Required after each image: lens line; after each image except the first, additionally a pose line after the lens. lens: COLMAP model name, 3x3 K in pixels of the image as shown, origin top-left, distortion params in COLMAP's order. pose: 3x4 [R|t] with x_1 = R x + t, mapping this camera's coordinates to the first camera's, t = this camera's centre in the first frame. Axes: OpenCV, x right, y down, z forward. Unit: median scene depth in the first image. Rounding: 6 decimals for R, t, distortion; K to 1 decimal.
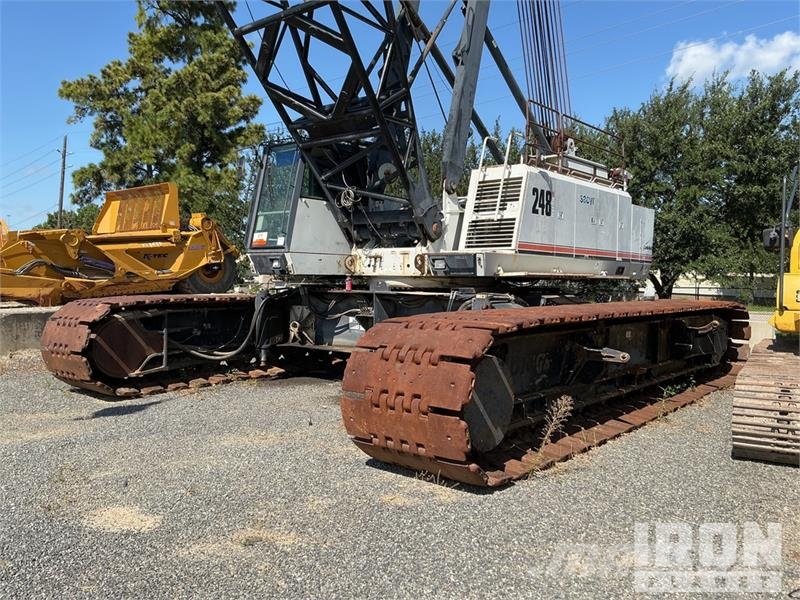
lens RADIAL K [[659.7, 0, 400.3], [0, 659.7, 293.6], [0, 0, 1]] dist [0.132345, -0.285387]
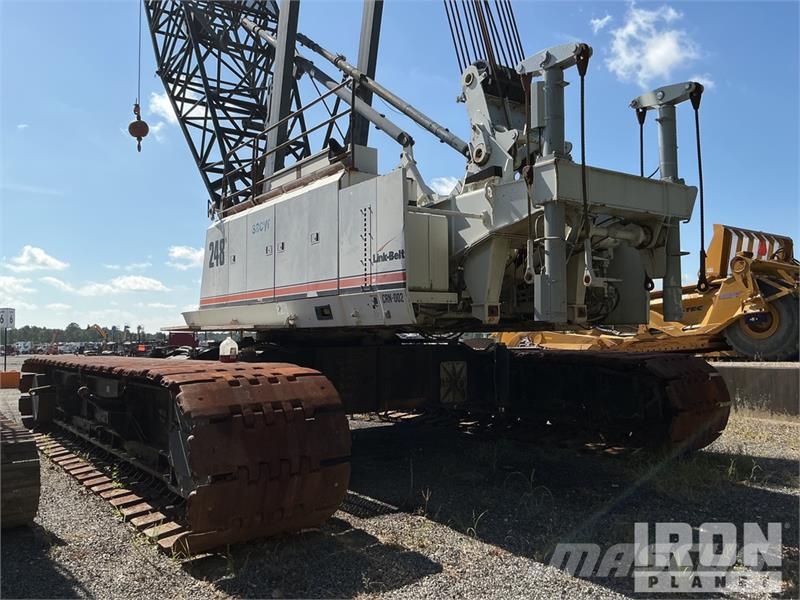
lens RADIAL K [[659.7, 0, 400.3], [0, 659.7, 293.6], [0, 0, 1]] dist [0.132345, -0.285387]
pose [[-0.246653, -0.072796, -0.966366, 1.046875], [-0.013899, 0.997338, -0.071582, -0.013313], [0.969004, -0.004224, -0.247008, 1.453616]]
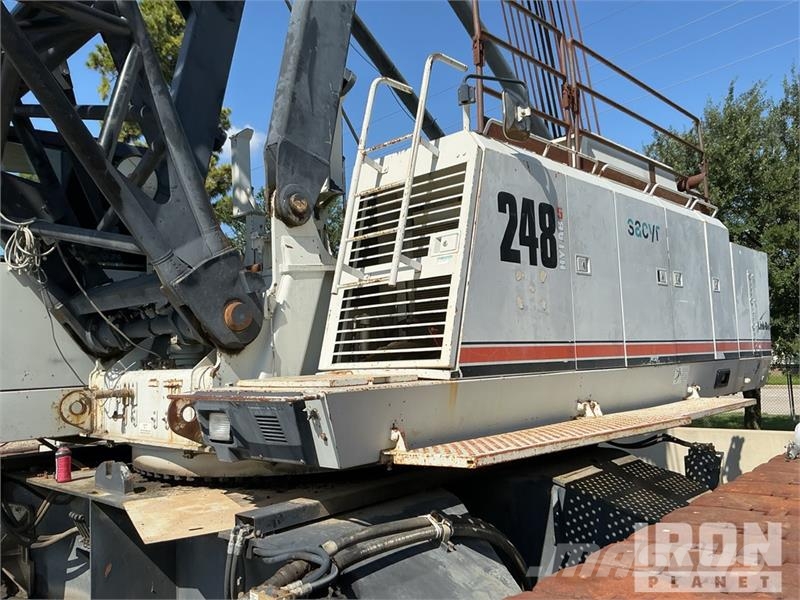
lens RADIAL K [[664.0, 0, 396.8], [0, 664.0, 299.6], [0, 0, 1]] dist [0.062145, -0.118897]
pose [[0.996959, -0.054314, -0.055887, 0.153014], [0.048075, 0.993043, -0.107493, -0.060736], [0.061337, 0.104479, 0.992634, 0.607105]]
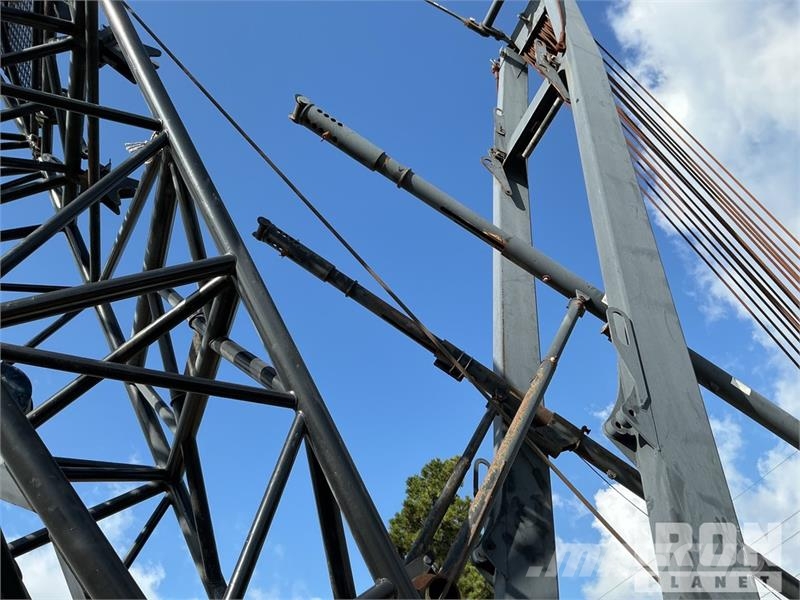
lens RADIAL K [[659.7, 0, 400.3], [0, 659.7, 293.6], [0, 0, 1]] dist [0.132345, -0.285387]
pose [[0.873991, -0.409503, -0.261623, 0.101042], [0.118640, 0.701907, -0.702318, -0.188534], [0.471237, 0.582780, 0.662044, 0.692100]]
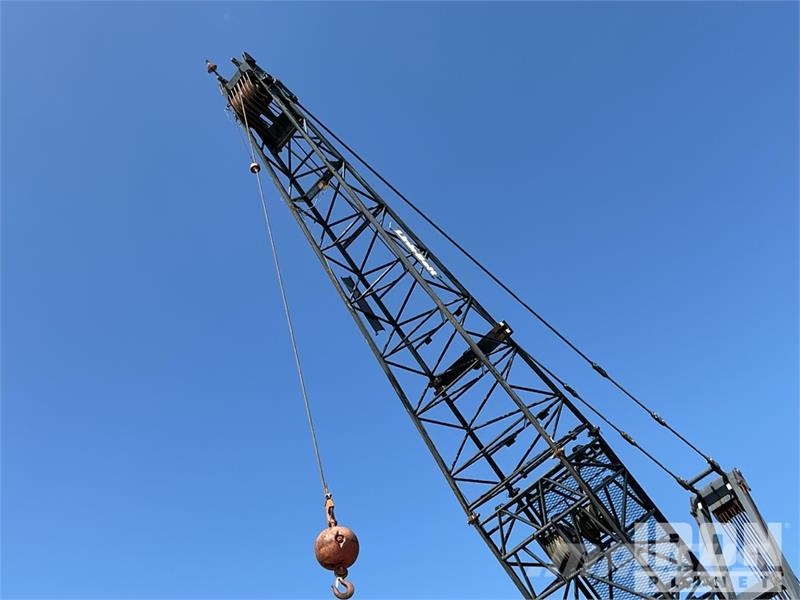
lens RADIAL K [[917.8, 0, 398.1], [0, 917.8, 294.7], [0, 0, 1]] dist [0.151264, -0.353562]
pose [[0.961726, -0.267305, 0.060261, -0.584794], [0.230813, 0.671746, -0.703906, 0.010675], [0.147677, 0.690873, 0.707733, -0.880504]]
